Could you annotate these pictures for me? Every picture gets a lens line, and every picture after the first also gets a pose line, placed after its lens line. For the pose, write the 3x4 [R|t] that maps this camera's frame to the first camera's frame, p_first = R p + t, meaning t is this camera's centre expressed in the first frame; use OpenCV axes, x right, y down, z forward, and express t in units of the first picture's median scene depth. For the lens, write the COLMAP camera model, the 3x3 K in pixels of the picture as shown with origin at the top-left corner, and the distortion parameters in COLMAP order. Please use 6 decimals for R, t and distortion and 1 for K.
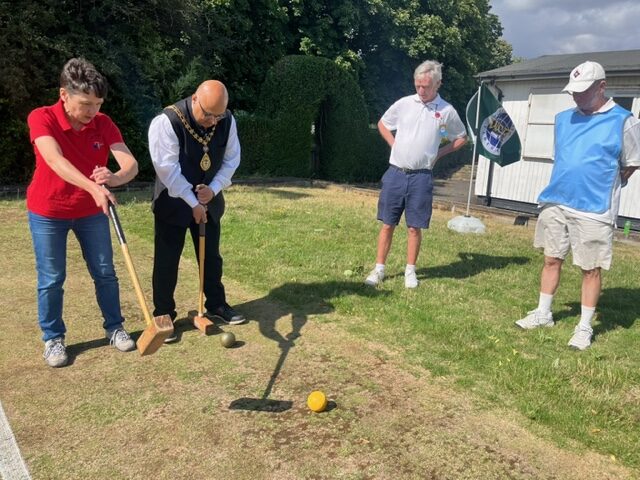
lens RADIAL K [[481.6, 0, 320.0], [0, 481.6, 240.0], [0, 0, 1]] dist [0.154417, -0.199452]
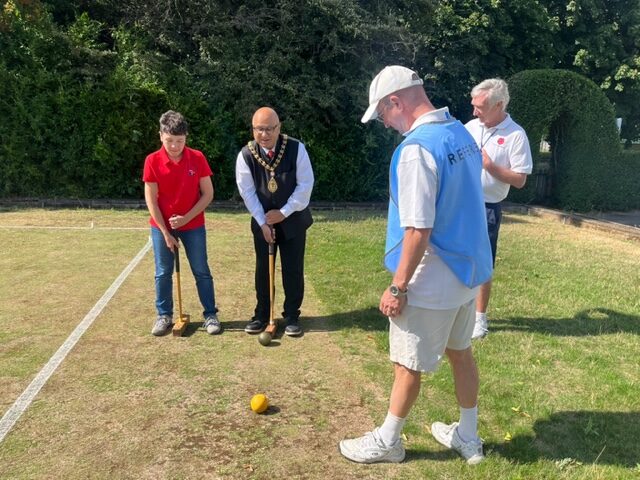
lens RADIAL K [[488.5, 0, 320.0], [0, 488.5, 240.0], [0, 0, 1]] dist [0.007120, -0.000076]
pose [[0.863991, 0.079404, -0.497206, 0.400441], [-0.100141, 0.994858, -0.015134, -0.032310], [0.493448, 0.062866, 0.867500, 0.101813]]
